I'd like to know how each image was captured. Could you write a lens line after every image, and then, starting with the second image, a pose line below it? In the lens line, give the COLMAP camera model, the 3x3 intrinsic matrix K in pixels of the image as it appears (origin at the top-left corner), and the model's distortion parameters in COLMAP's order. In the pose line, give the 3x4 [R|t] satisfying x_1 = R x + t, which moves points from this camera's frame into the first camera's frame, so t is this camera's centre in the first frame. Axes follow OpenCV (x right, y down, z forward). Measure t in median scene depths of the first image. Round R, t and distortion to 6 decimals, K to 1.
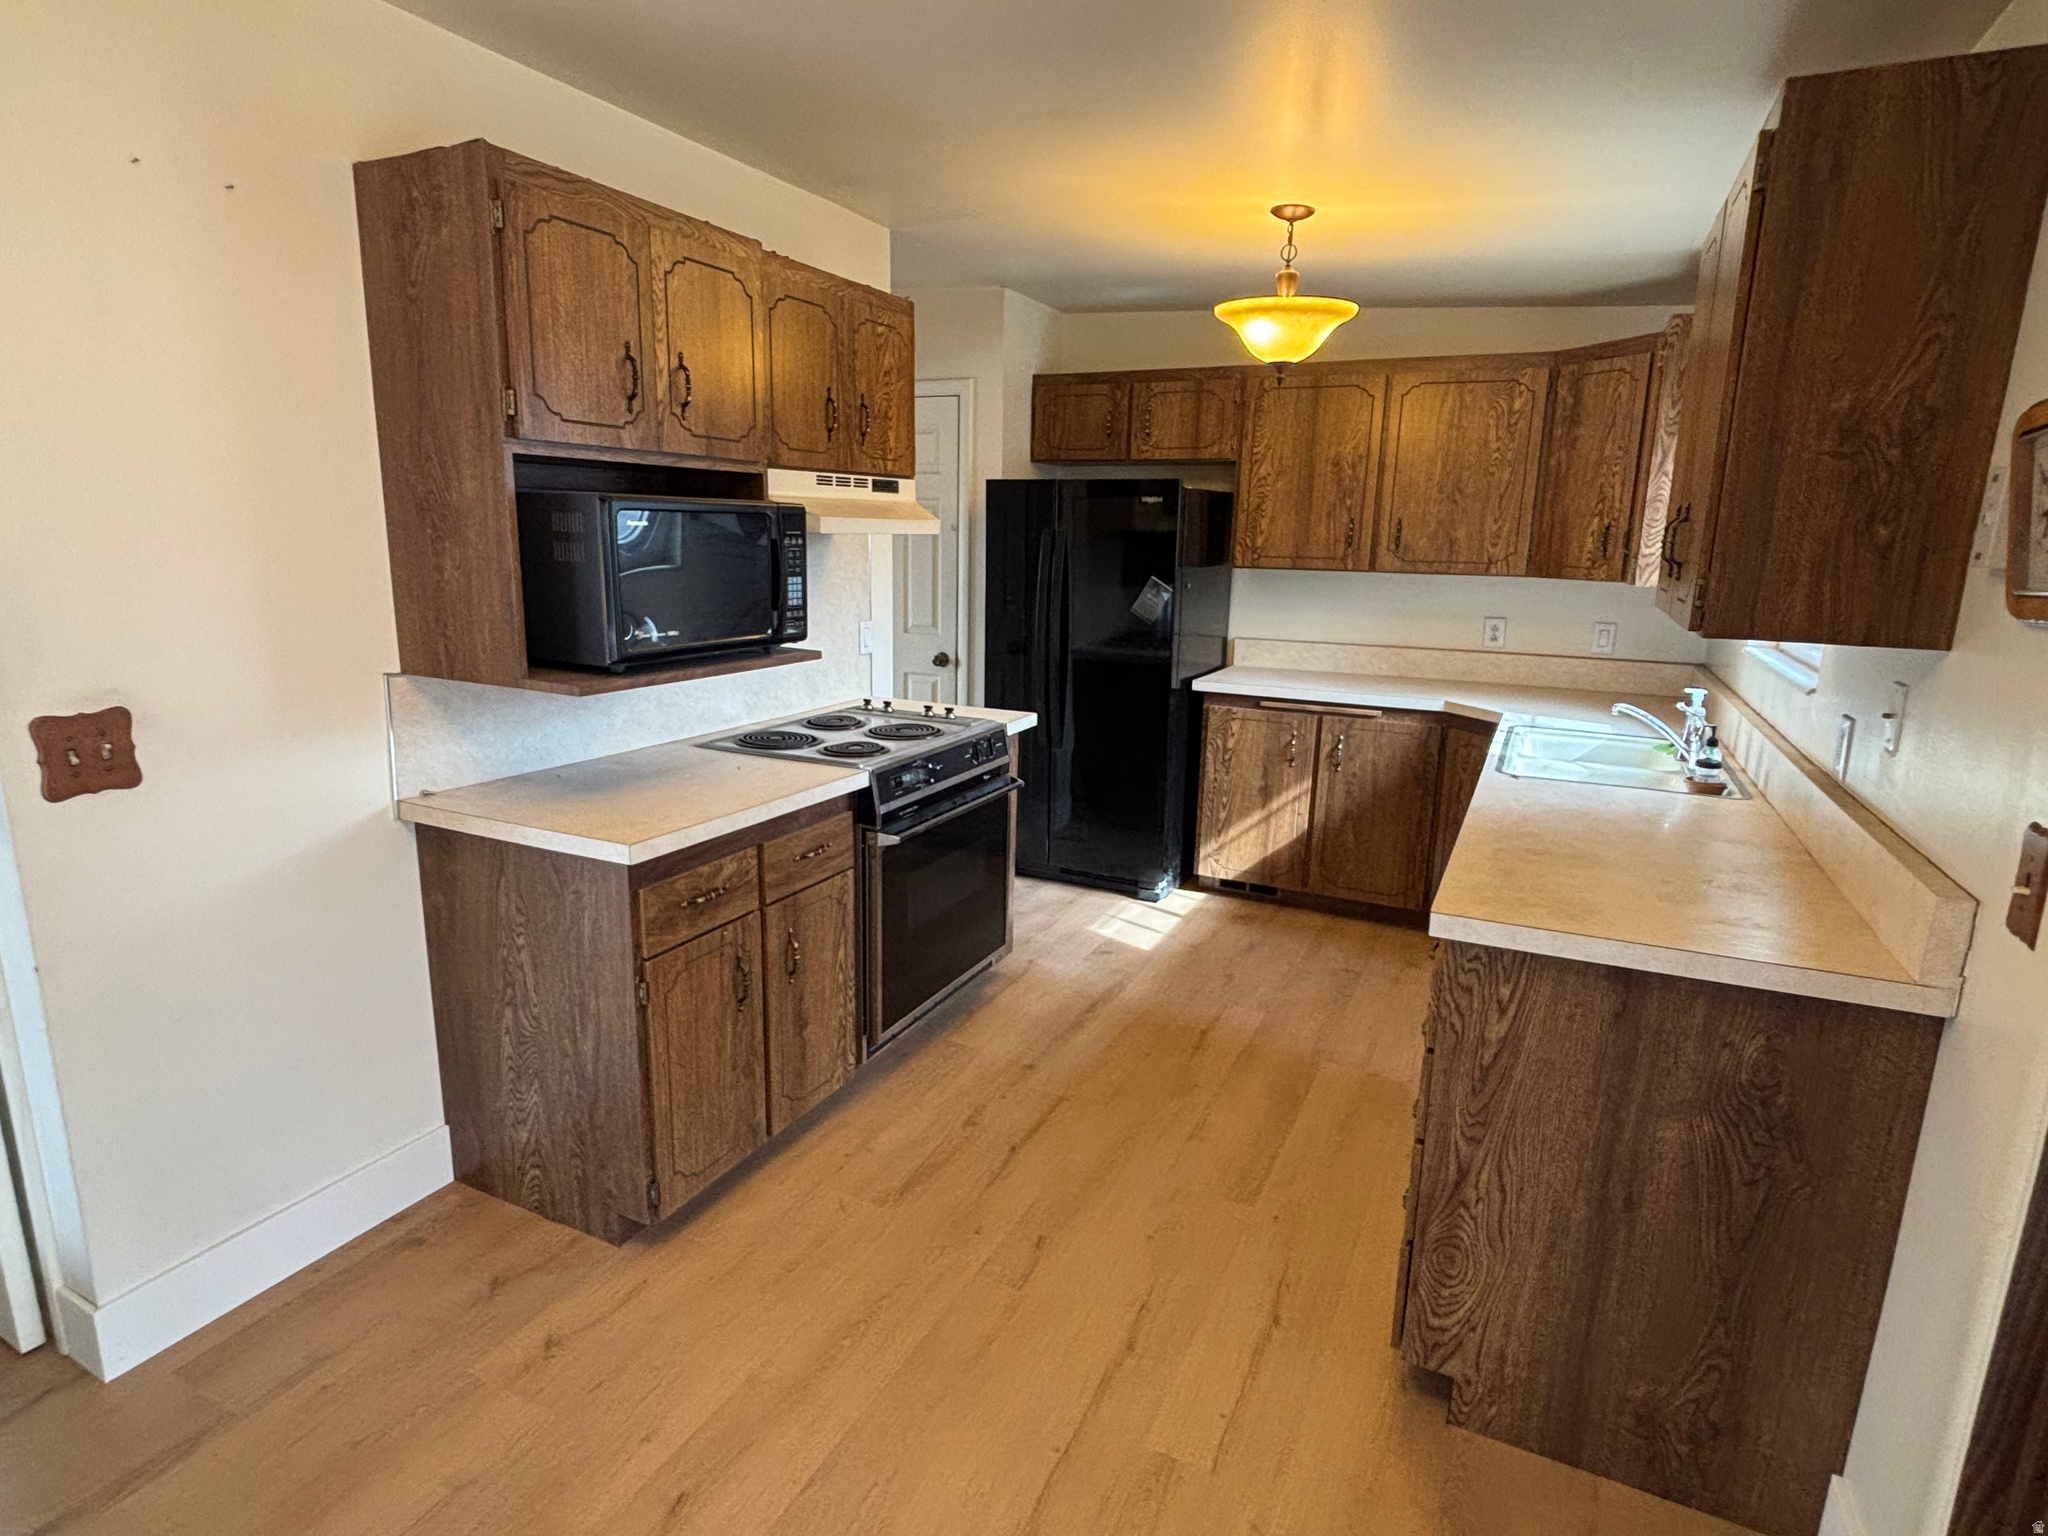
lens RADIAL K [[1073.0, 0, 1024.0], [0, 1073.0, 768.0], [0, 0, 1]] dist [0.047771, -0.049462]
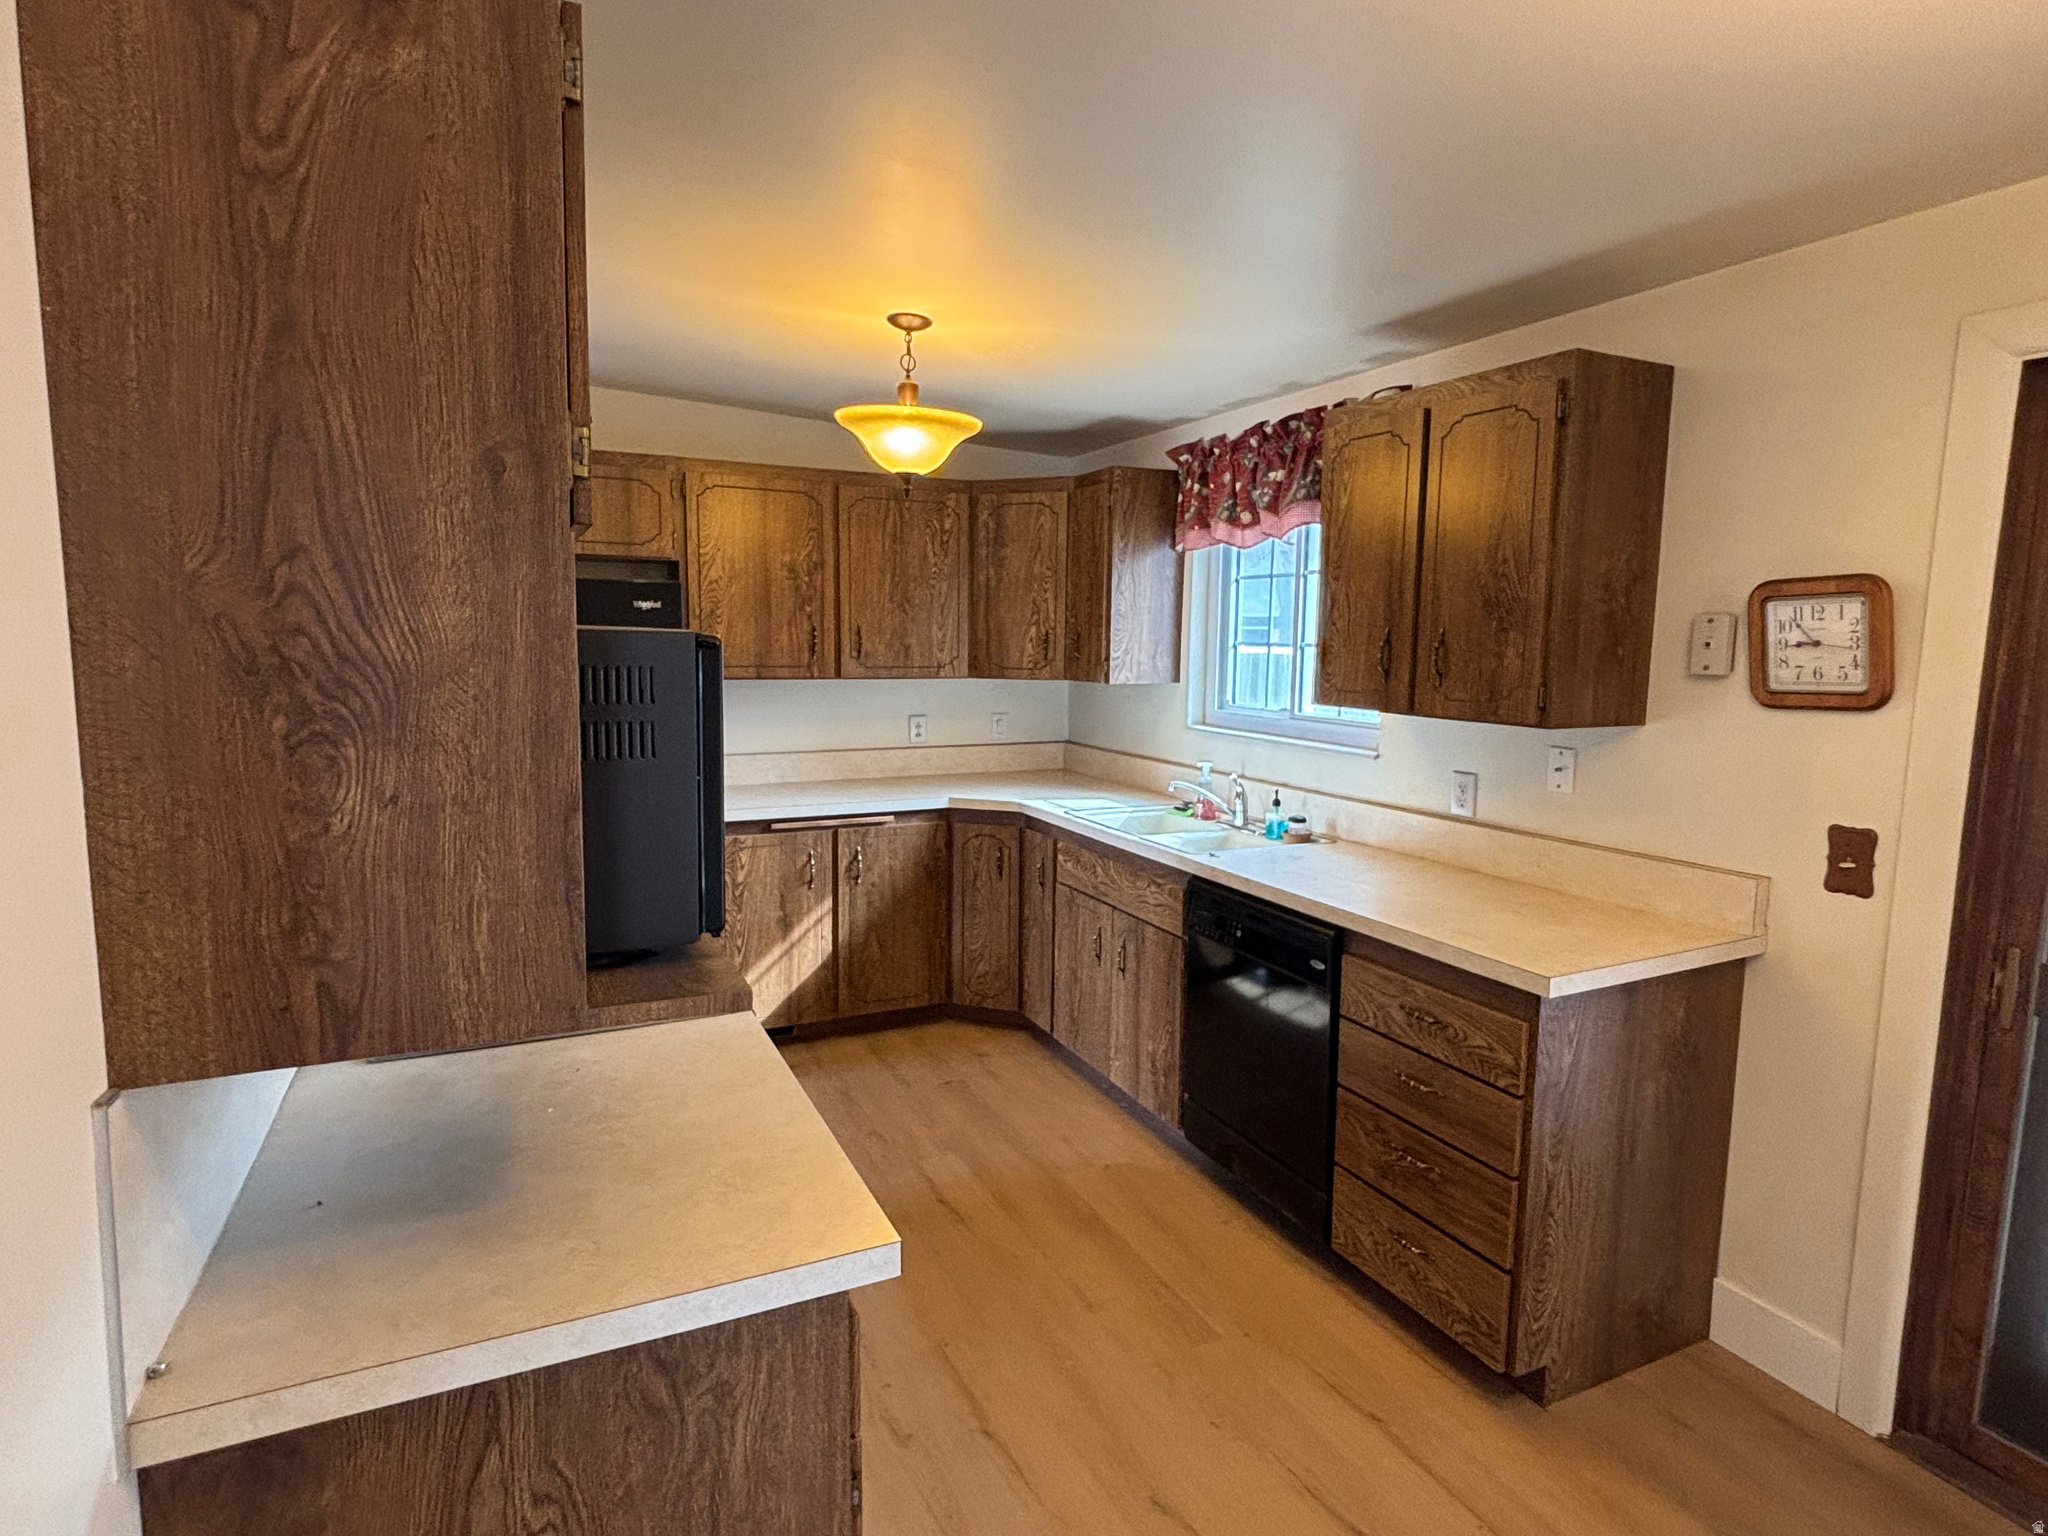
lens RADIAL K [[1078.0, 0, 1016.7], [0, 1078.0, 764.1], [0, 0, 1]] dist [0.046981, -0.049137]
pose [[0.623163, -0.108391, 0.774545, -0.467392], [0.170181, 0.985412, 0.000980, -0.104010], [-0.763352, 0.131202, 0.632518, 0.348902]]
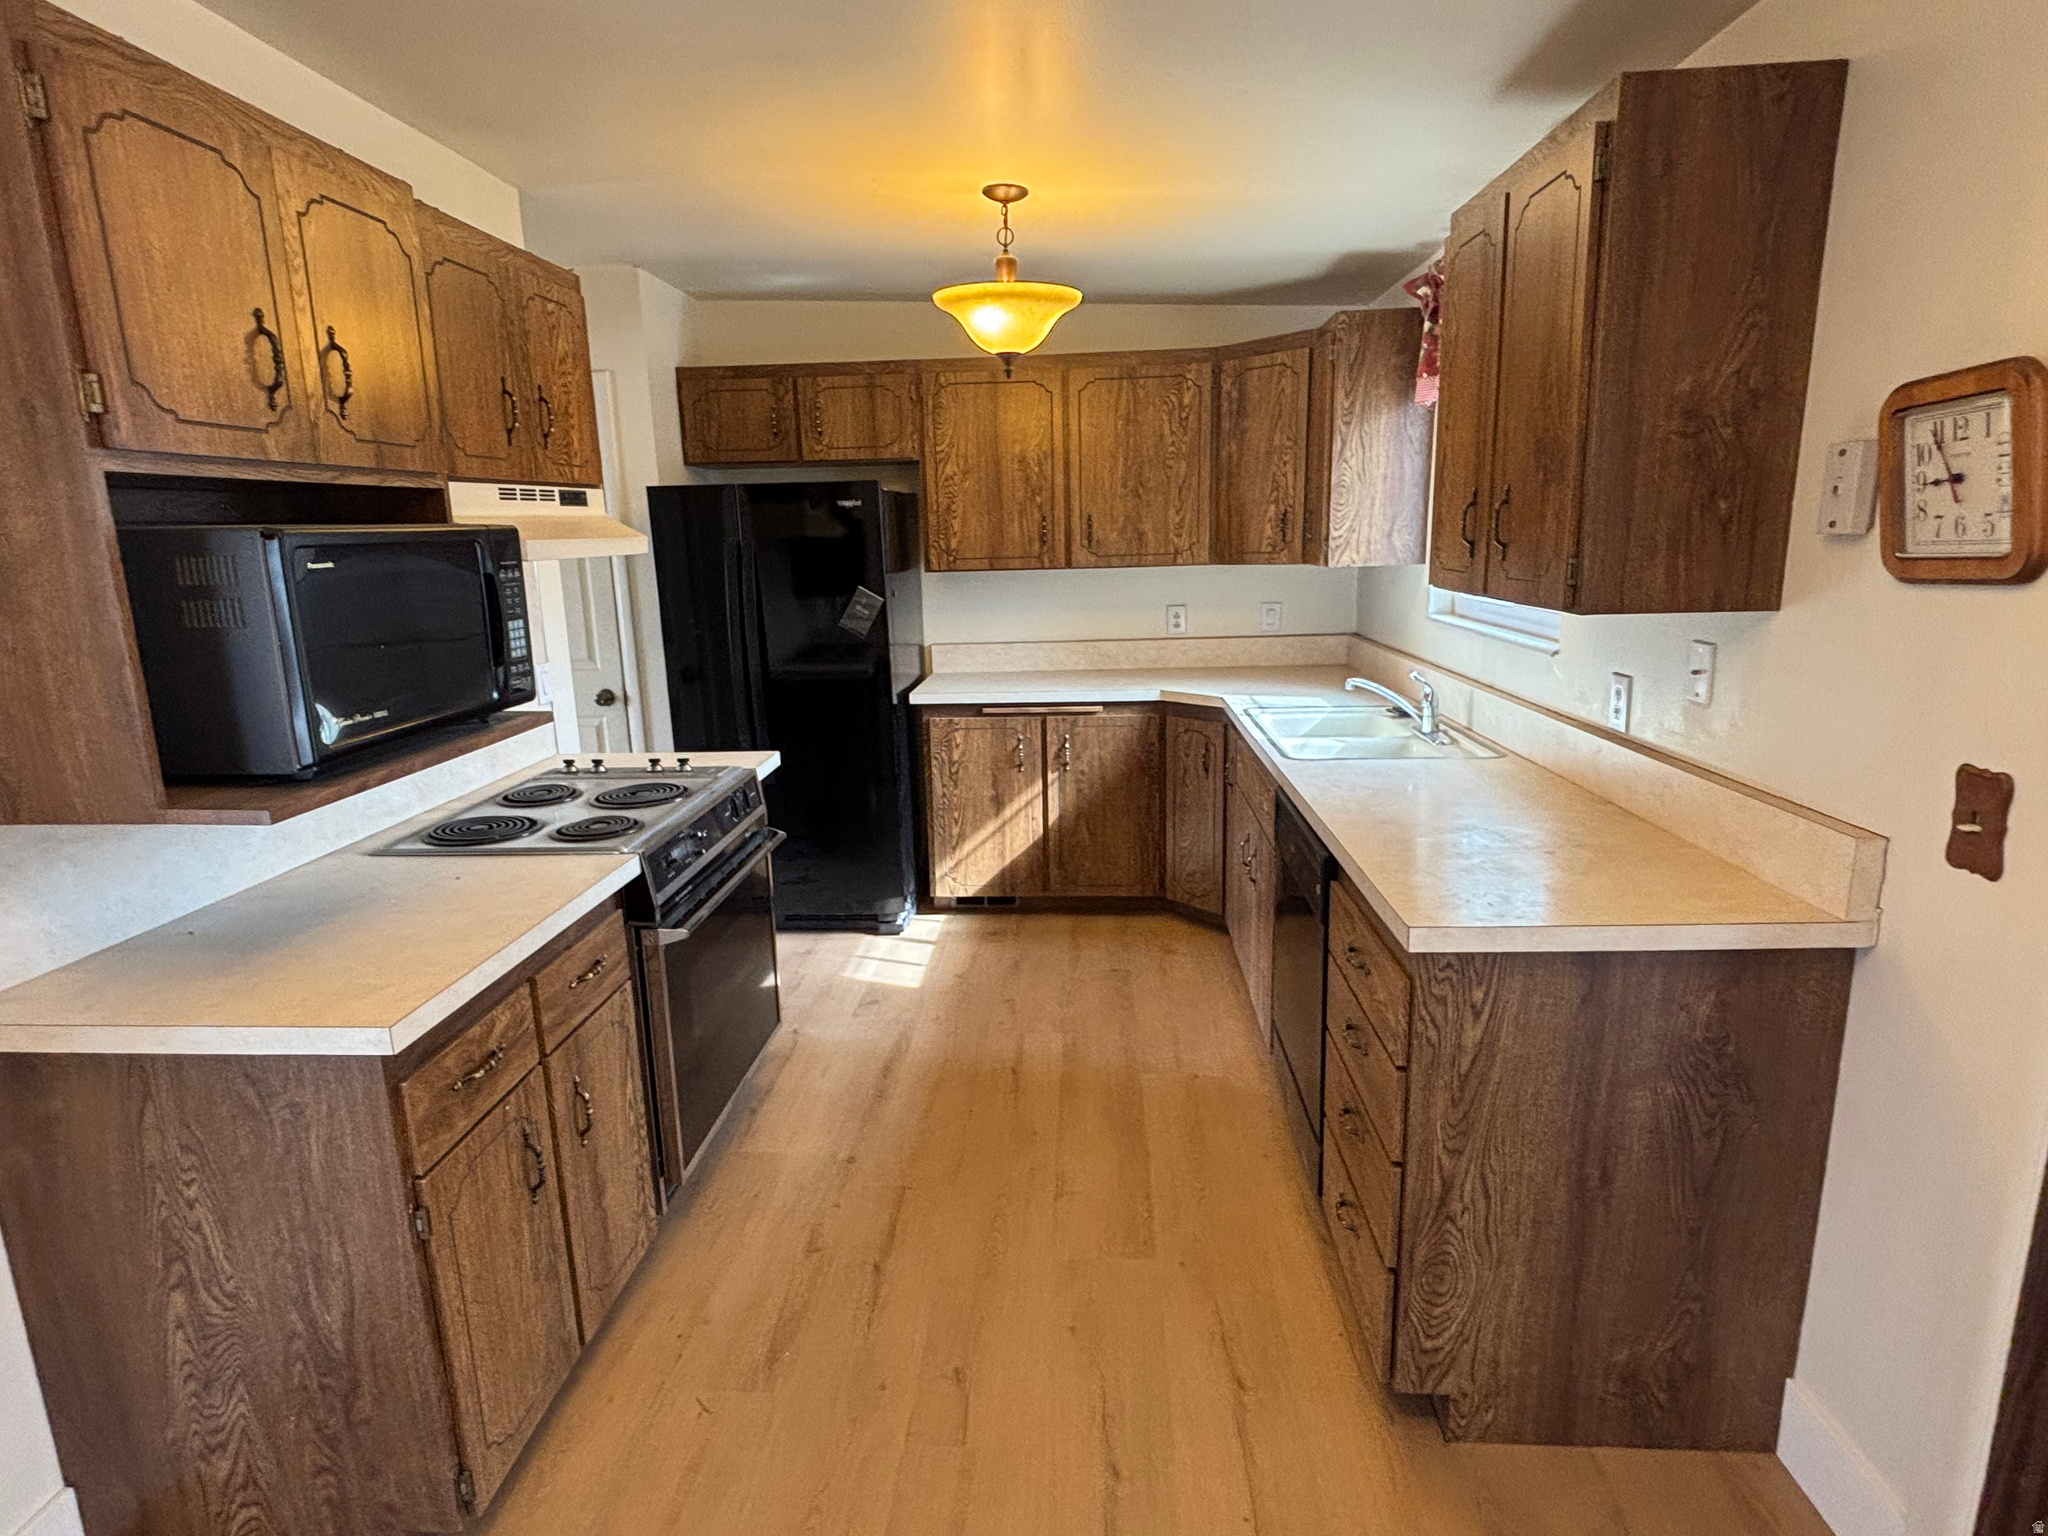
lens RADIAL K [[1078.0, 0, 1016.7], [0, 1078.0, 764.1], [0, 0, 1]] dist [0.046981, -0.049137]
pose [[0.926666, -0.125254, 0.354404, -0.132696], [0.126986, 0.991733, 0.018467, -0.035395], [-0.353787, 0.027891, 0.934910, 0.119320]]
